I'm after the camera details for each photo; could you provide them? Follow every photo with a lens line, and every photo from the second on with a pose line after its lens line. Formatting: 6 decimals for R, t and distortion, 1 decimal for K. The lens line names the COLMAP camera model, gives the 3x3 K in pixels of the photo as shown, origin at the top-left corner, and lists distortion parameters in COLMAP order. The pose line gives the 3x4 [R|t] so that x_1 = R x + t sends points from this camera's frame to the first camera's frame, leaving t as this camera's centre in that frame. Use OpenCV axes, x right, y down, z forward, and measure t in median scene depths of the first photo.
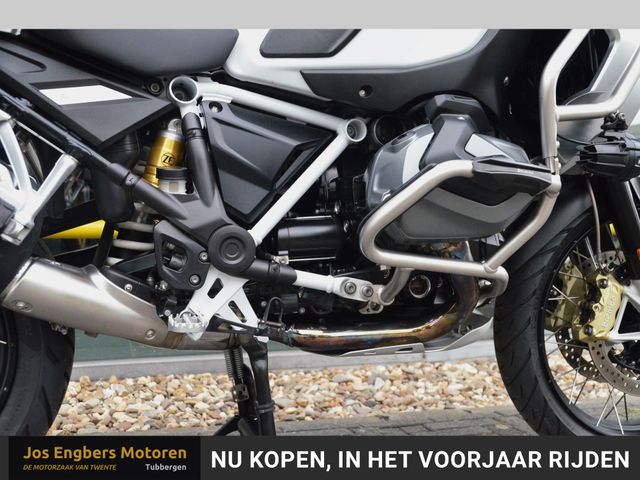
lens RADIAL K [[686.4, 0, 320.0], [0, 686.4, 240.0], [0, 0, 1]] dist [0.010560, 0.011034]
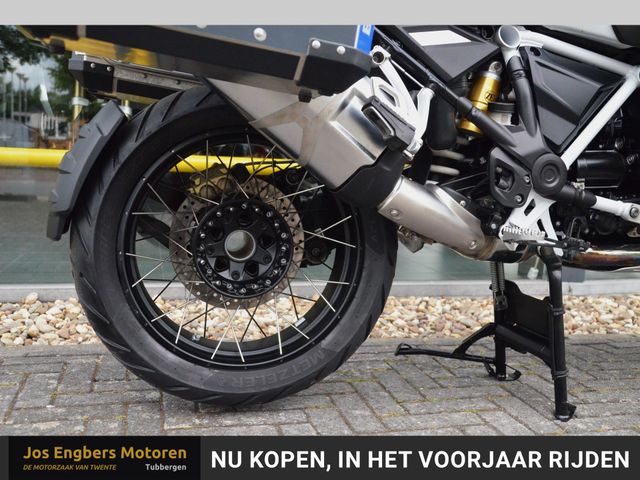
lens RADIAL K [[635.2, 0, 320.0], [0, 635.2, 240.0], [0, 0, 1]] dist [-0.089722, 0.012892]
pose [[0.996307, 0.034852, -0.078466, -0.423883], [-0.029112, 0.996896, 0.073150, 0.057748], [0.080772, -0.070596, 0.994229, -0.102299]]
